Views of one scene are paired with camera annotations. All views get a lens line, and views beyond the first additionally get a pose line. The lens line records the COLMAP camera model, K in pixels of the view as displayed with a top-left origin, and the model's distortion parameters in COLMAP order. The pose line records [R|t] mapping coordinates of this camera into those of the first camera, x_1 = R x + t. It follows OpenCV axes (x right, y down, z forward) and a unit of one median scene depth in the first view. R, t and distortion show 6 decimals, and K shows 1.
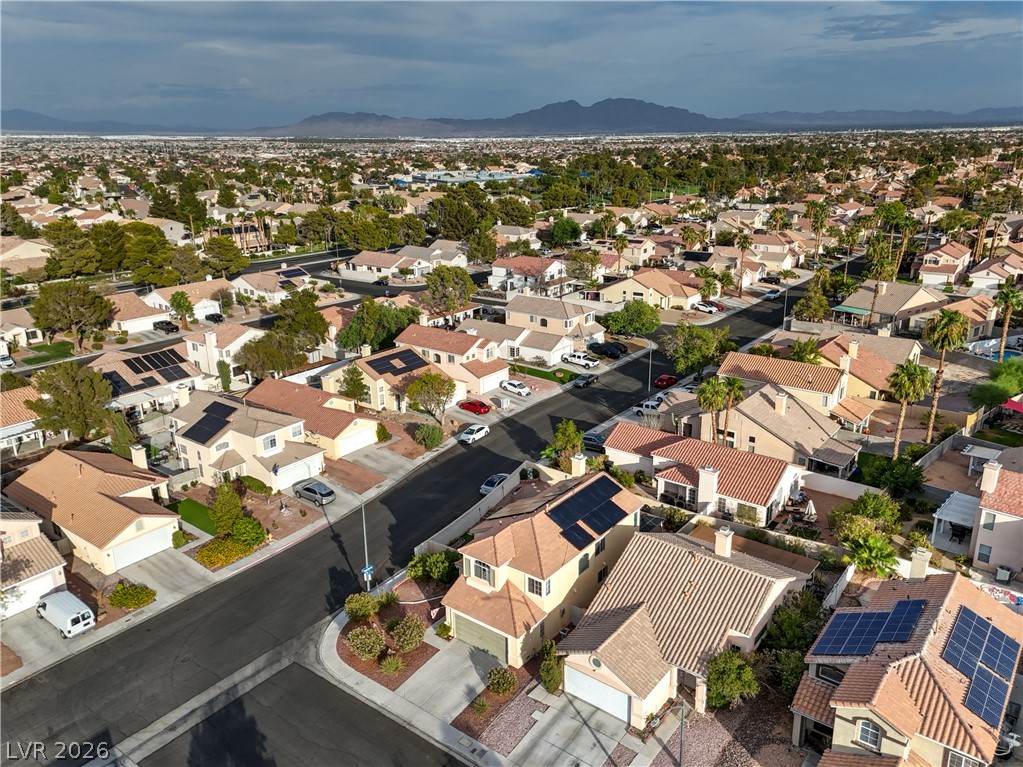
lens RADIAL K [[770.6, 0, 515.1], [0, 770.6, 389.9], [0, 0, 1]] dist [0.100775, -0.083342]
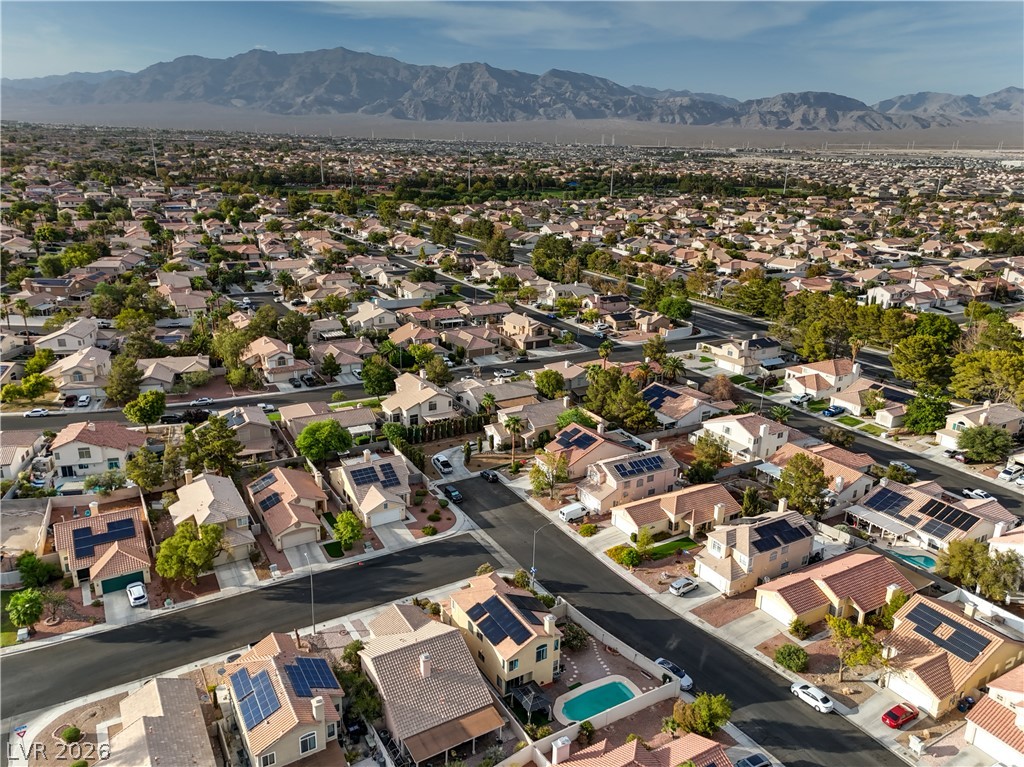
lens RADIAL K [[740.4, 0, 512.0], [0, 740.4, 383.5], [0, 0, 1]] dist [0.100171, -0.084063]
pose [[-0.366997, 0.295714, -0.881967, 0.893422], [-0.313888, 0.853150, 0.416664, -0.612773], [0.875664, 0.429753, -0.220283, 0.845371]]
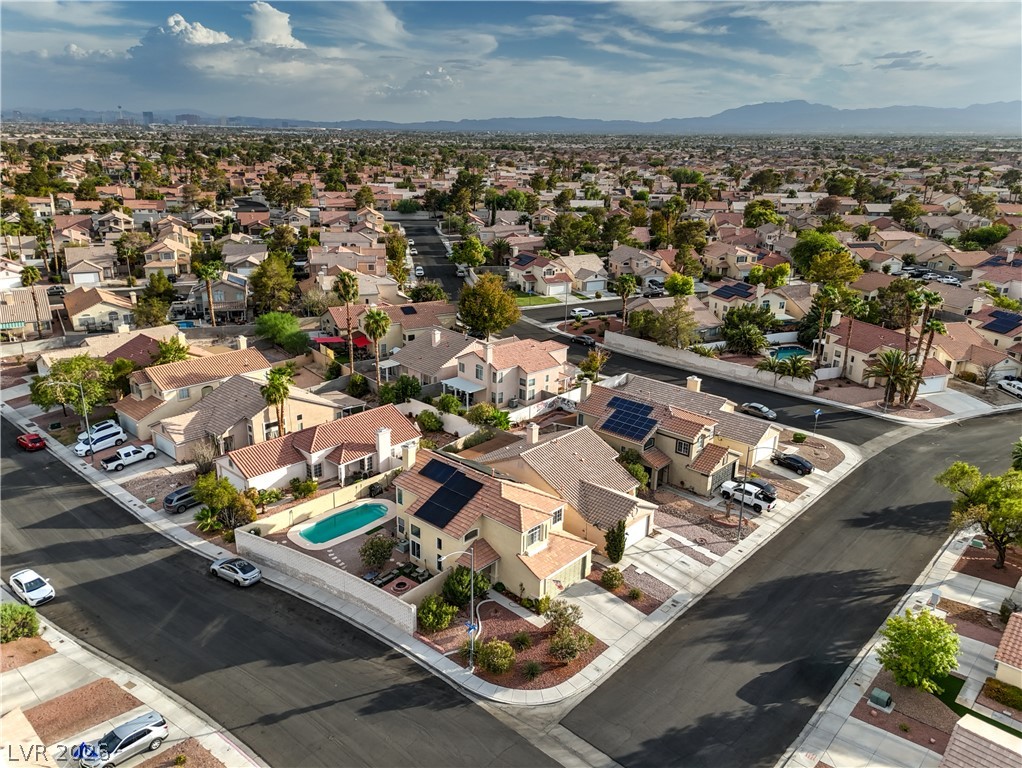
lens RADIAL K [[744.9, 0, 511.0], [0, 744.9, 384.0], [0, 0, 1]] dist [0.102189, -0.068625]
pose [[0.083811, -0.297744, 0.950960, -0.673884], [0.300162, 0.917536, 0.260825, -0.169096], [-0.950199, 0.263582, 0.166271, 0.547413]]
